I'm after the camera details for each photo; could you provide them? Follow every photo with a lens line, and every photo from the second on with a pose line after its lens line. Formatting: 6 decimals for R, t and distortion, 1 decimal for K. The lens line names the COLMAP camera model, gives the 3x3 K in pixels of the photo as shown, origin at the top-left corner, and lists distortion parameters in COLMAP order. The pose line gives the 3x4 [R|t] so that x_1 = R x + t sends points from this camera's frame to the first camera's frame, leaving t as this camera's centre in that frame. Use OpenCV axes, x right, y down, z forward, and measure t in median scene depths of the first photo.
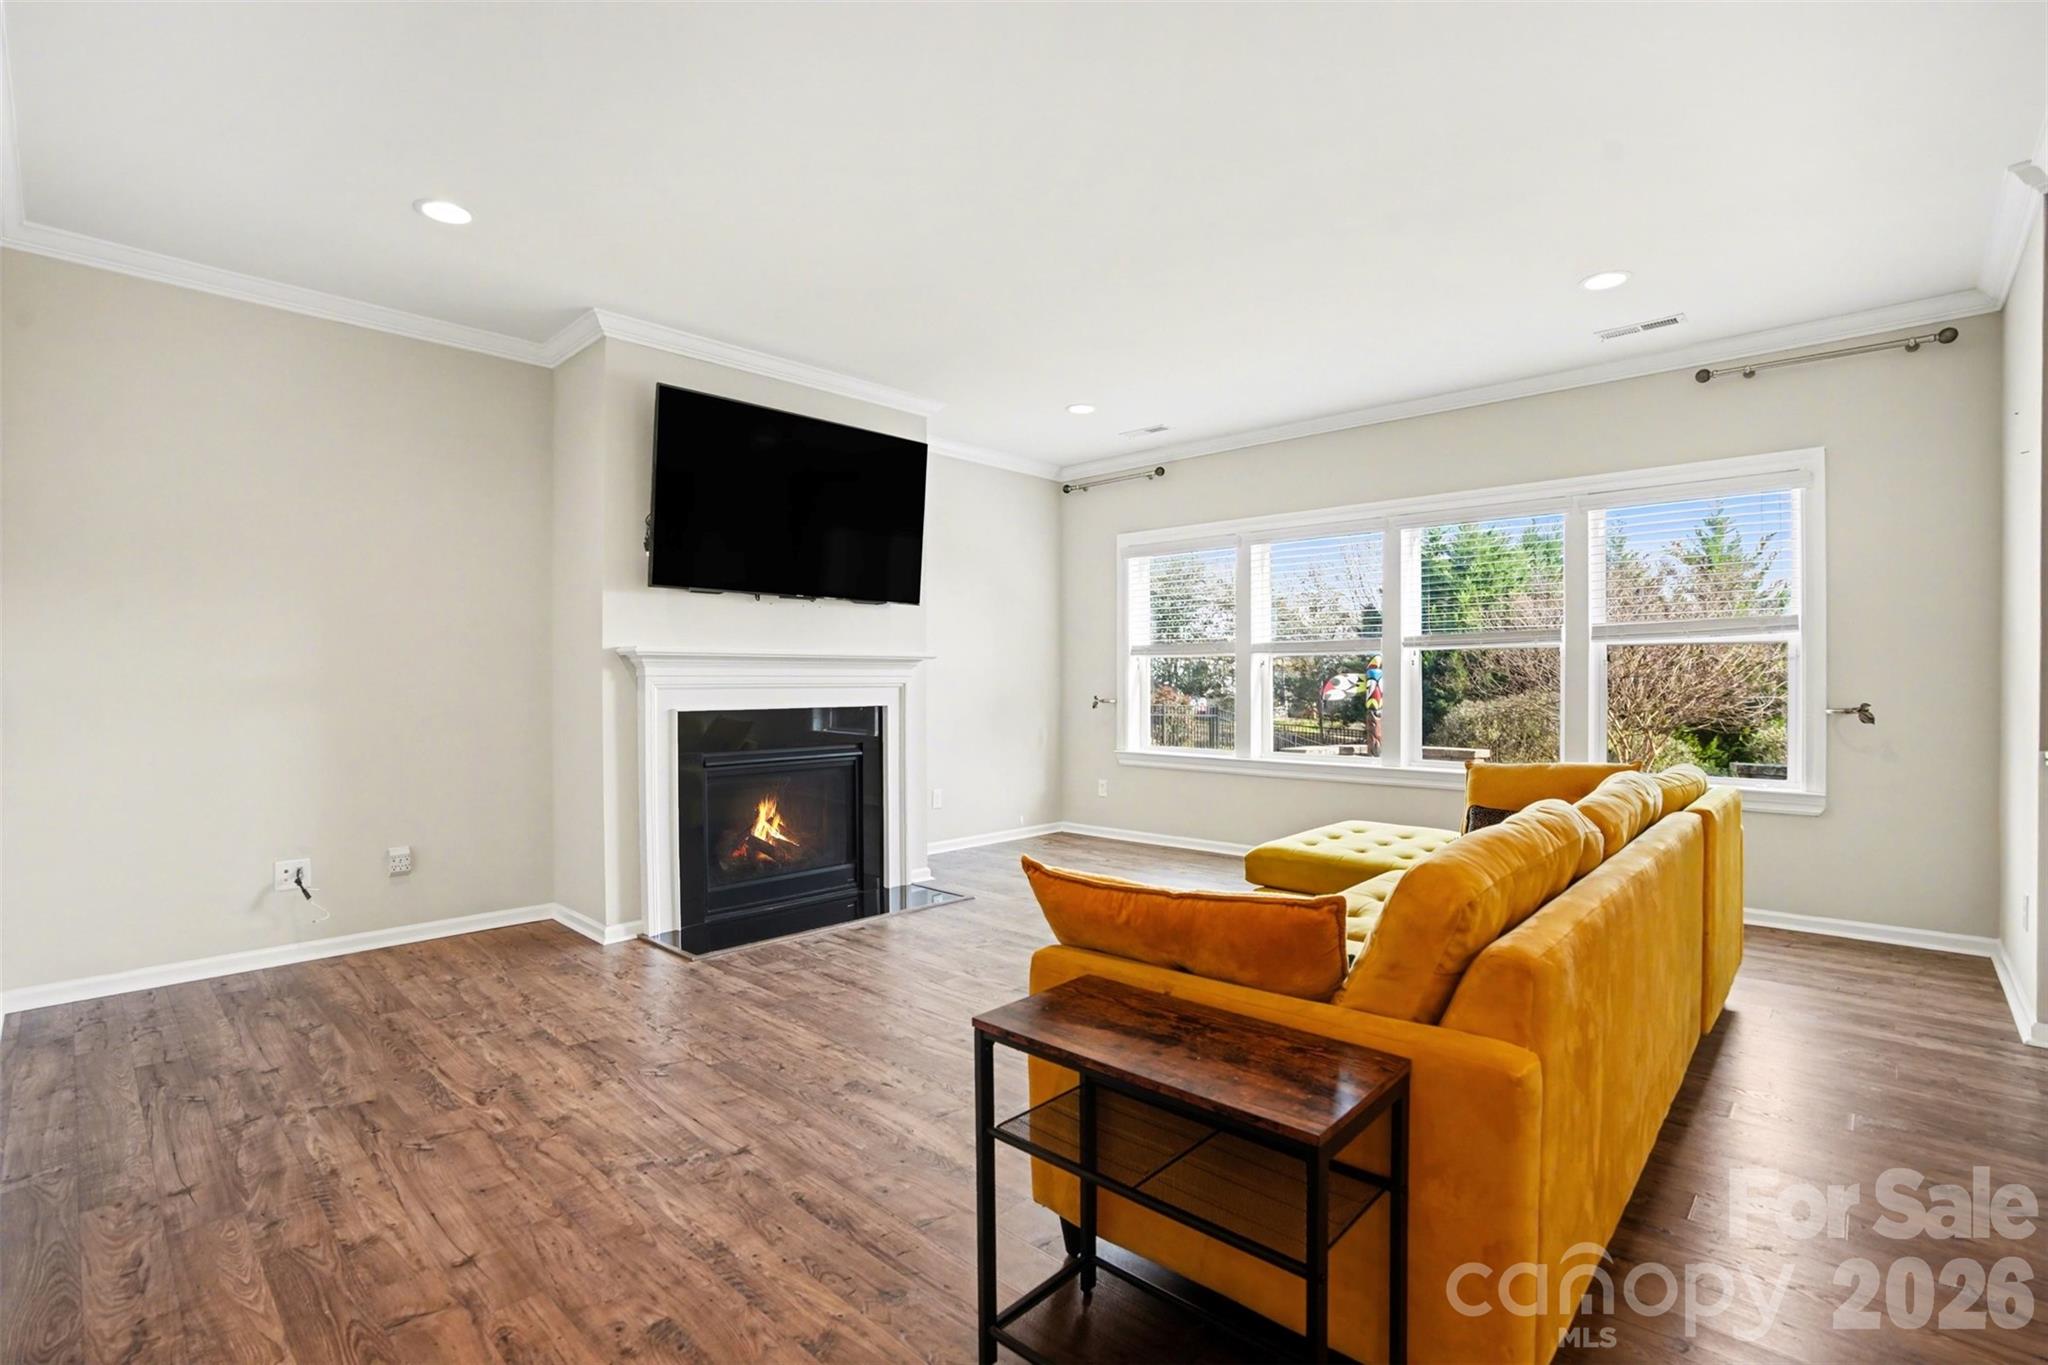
lens RADIAL K [[971.7, 0, 1023.8], [0, 971.7, 673.5], [0, 0, 1]] dist [-0.001759, 0.000337]
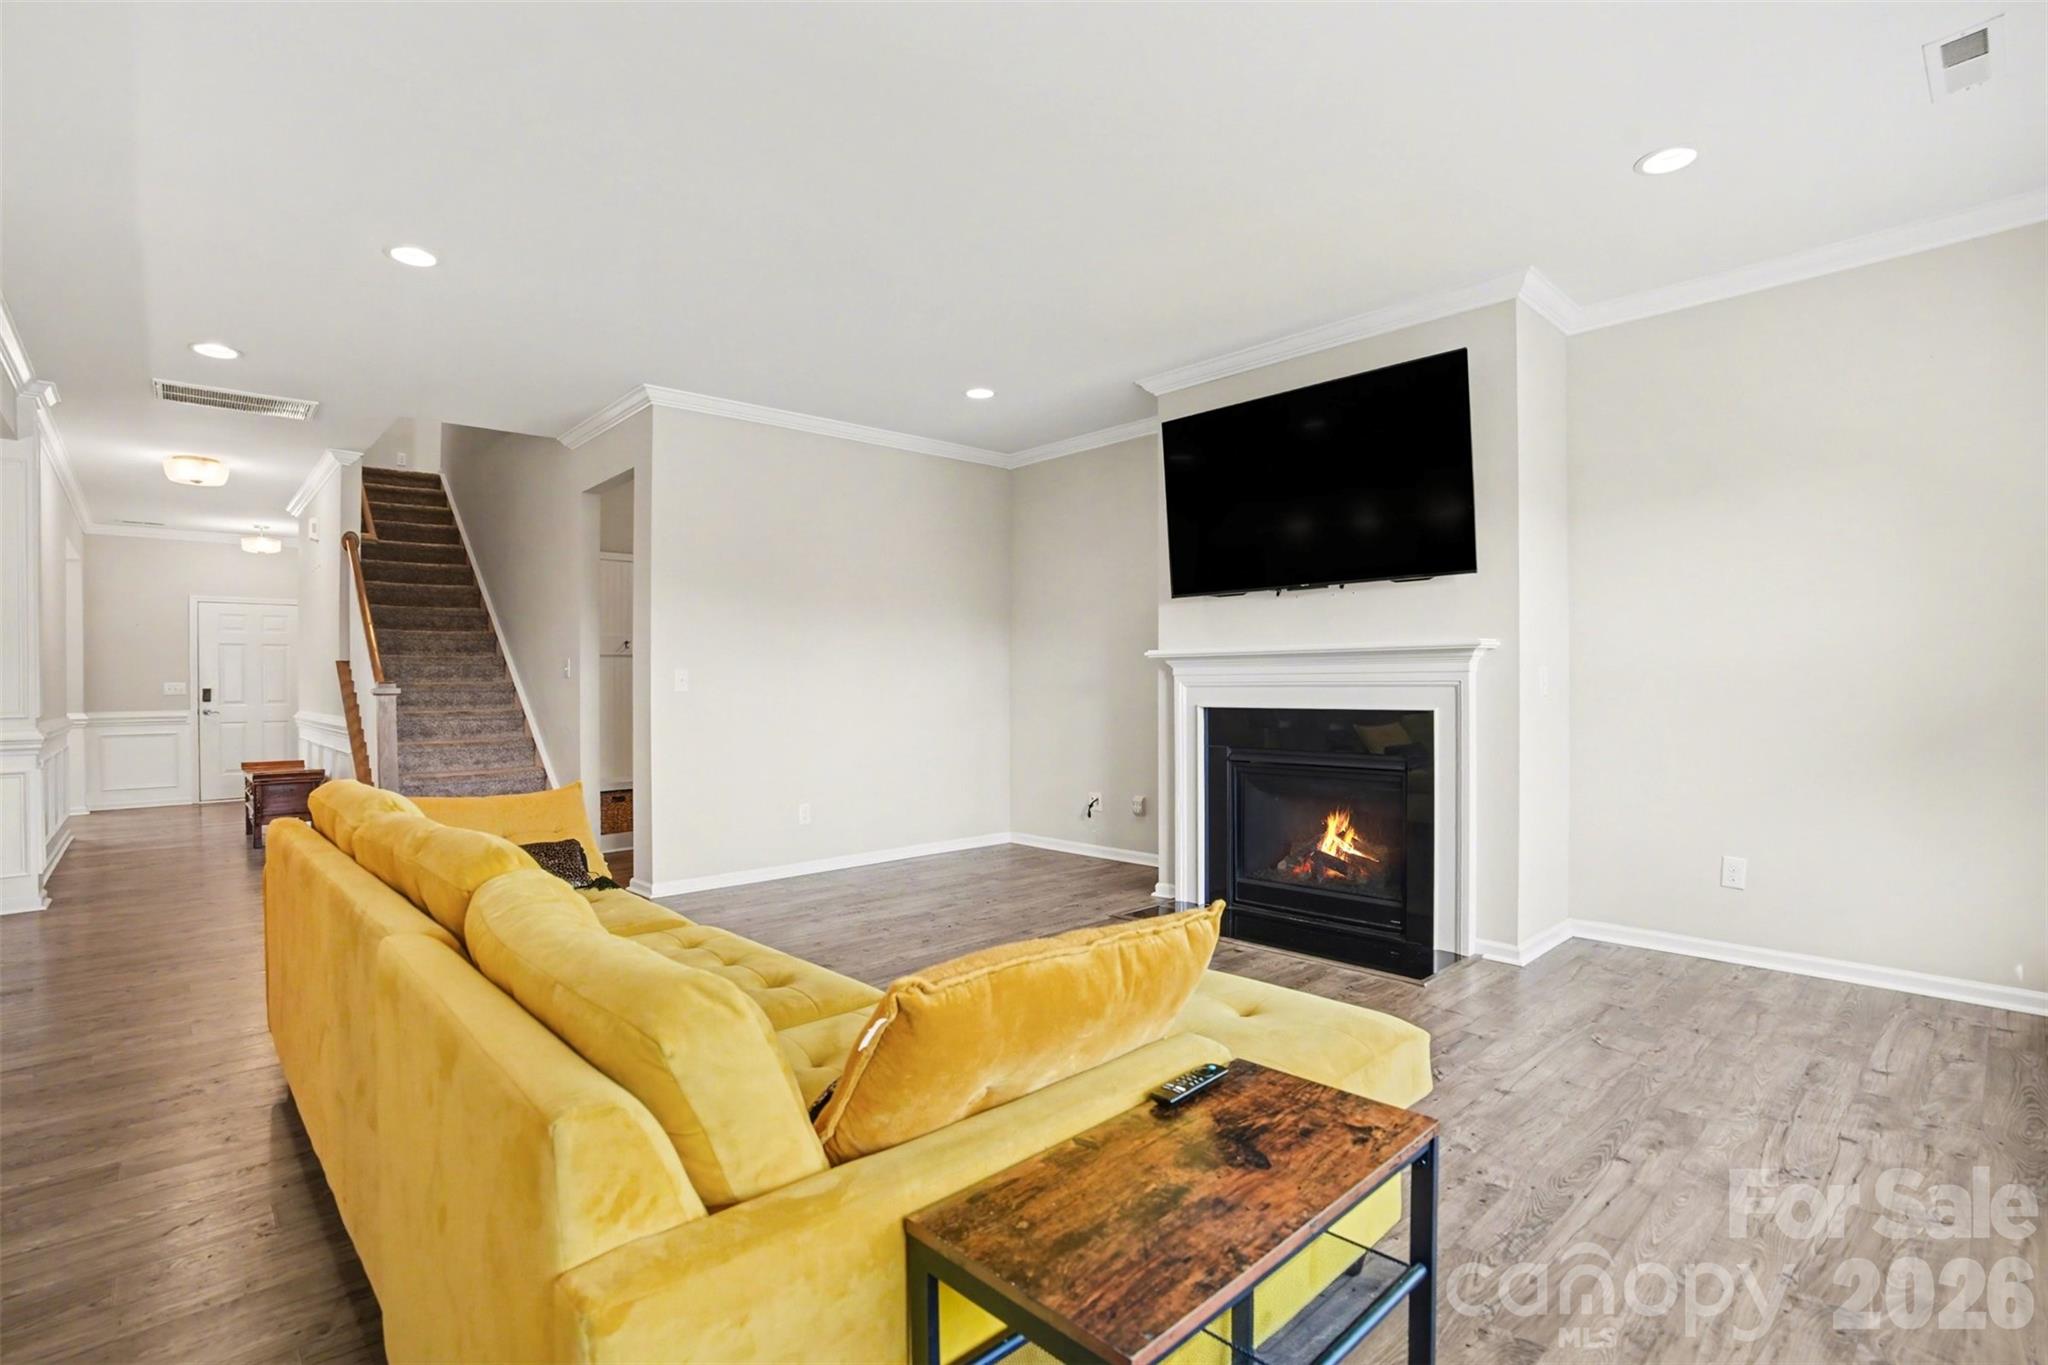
lens RADIAL K [[971.7, 0, 1023.8], [0, 971.7, 673.5], [0, 0, 1]] dist [-0.001759, 0.000337]
pose [[-0.075552, 0.005239, -0.997128, 0.690635], [0.019844, 0.999796, 0.003749, -0.006639], [0.996944, -0.019504, -0.075641, 0.796546]]
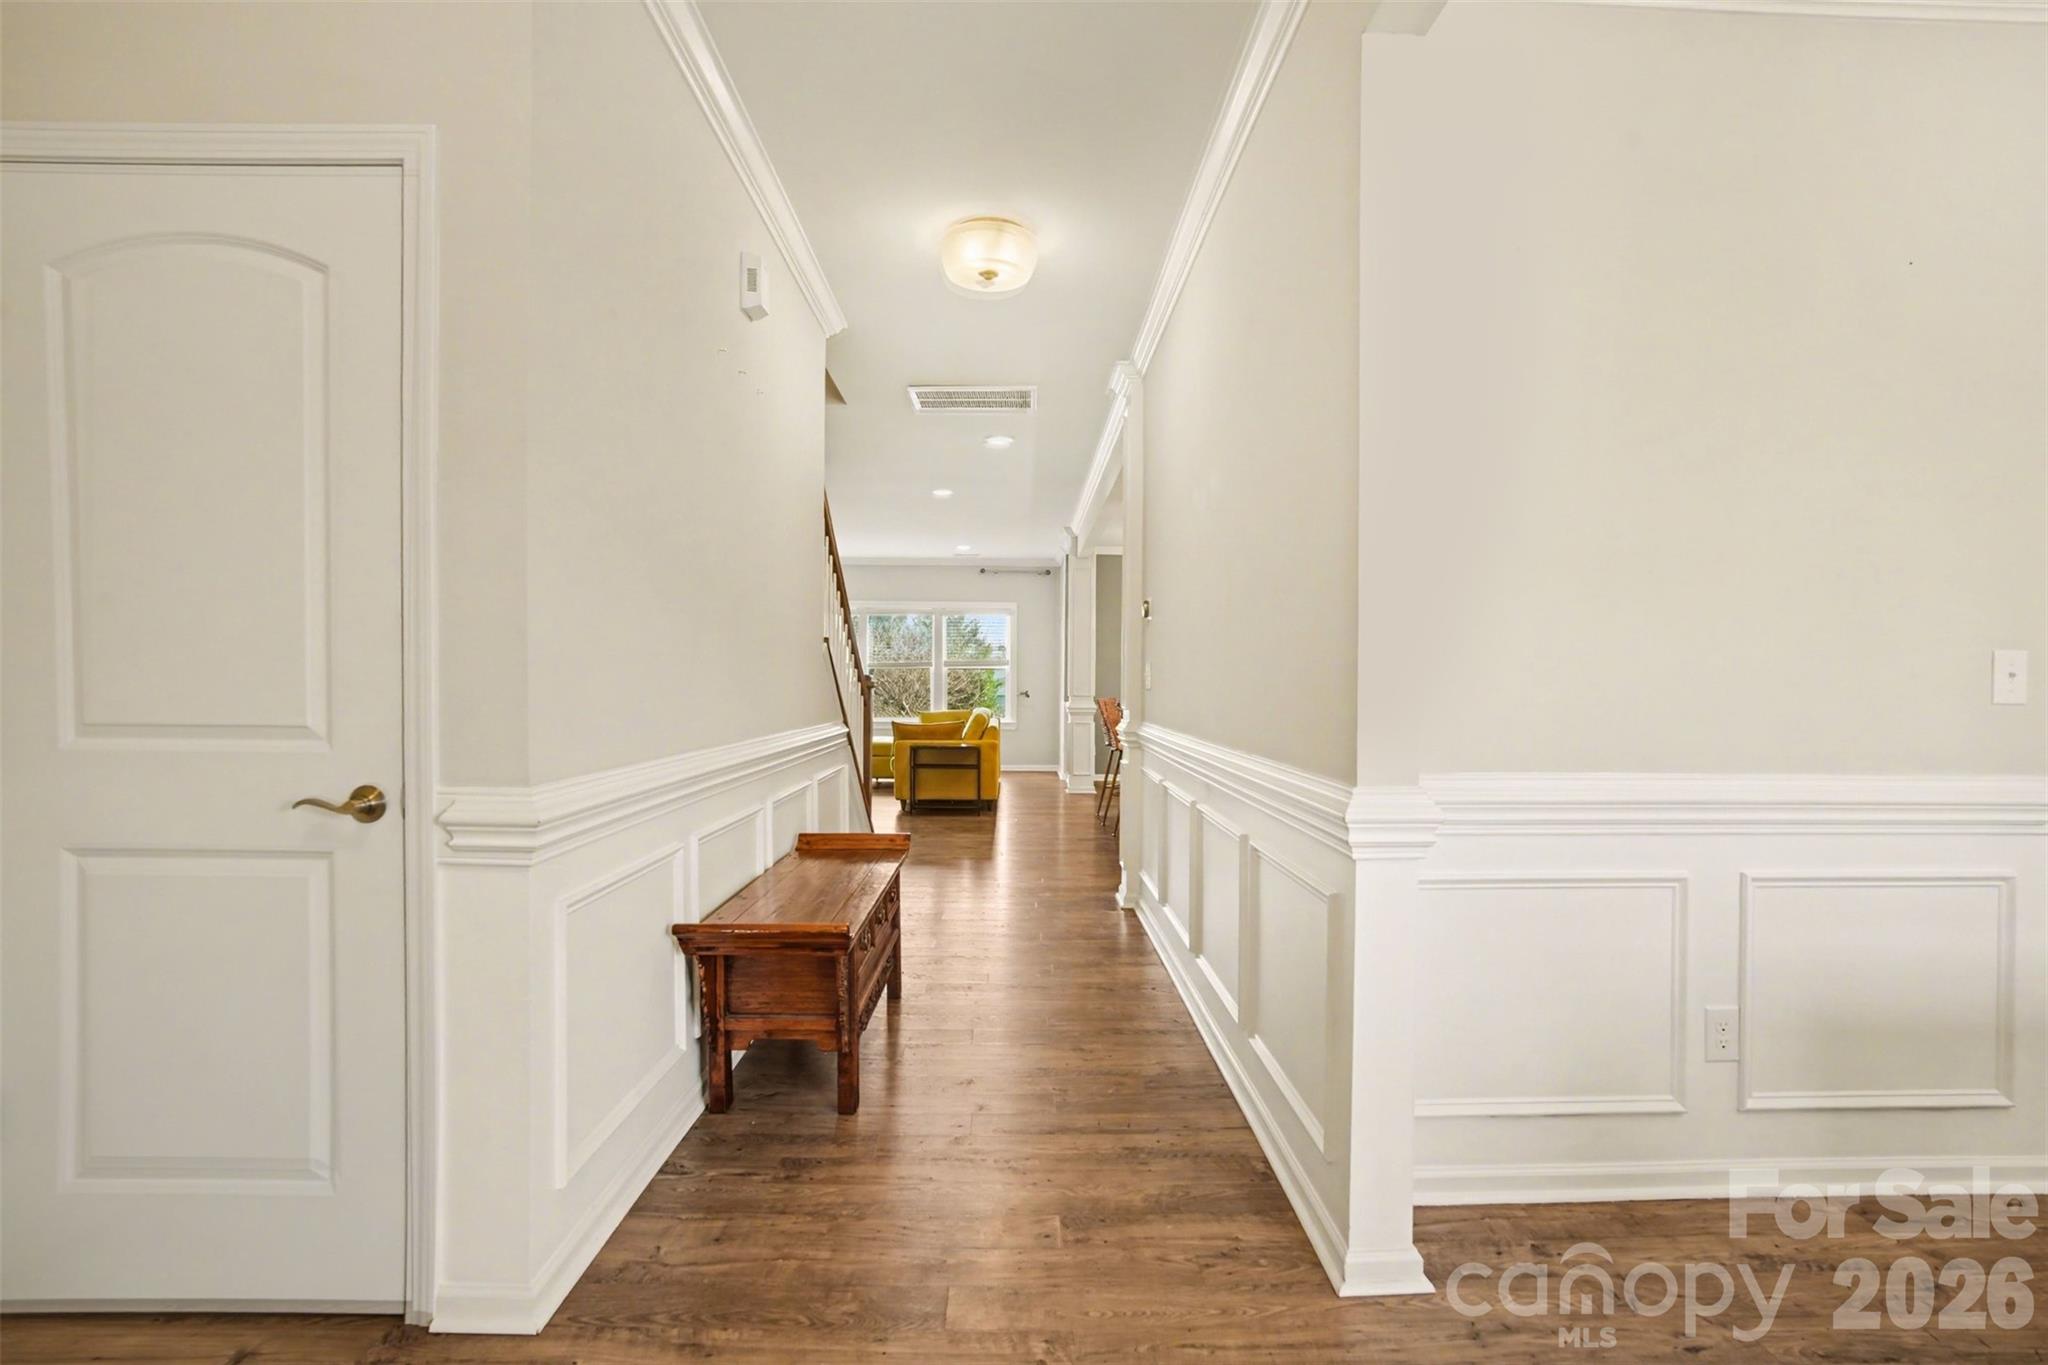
lens RADIAL K [[971.7, 0, 1023.8], [0, 971.7, 673.5], [0, 0, 1]] dist [-0.001759, 0.000337]
pose [[0.738475, 0.016985, 0.674067, -1.088703], [-0.008898, 0.999841, -0.015446, 0.022766], [-0.674222, 0.005409, 0.738509, -1.132530]]
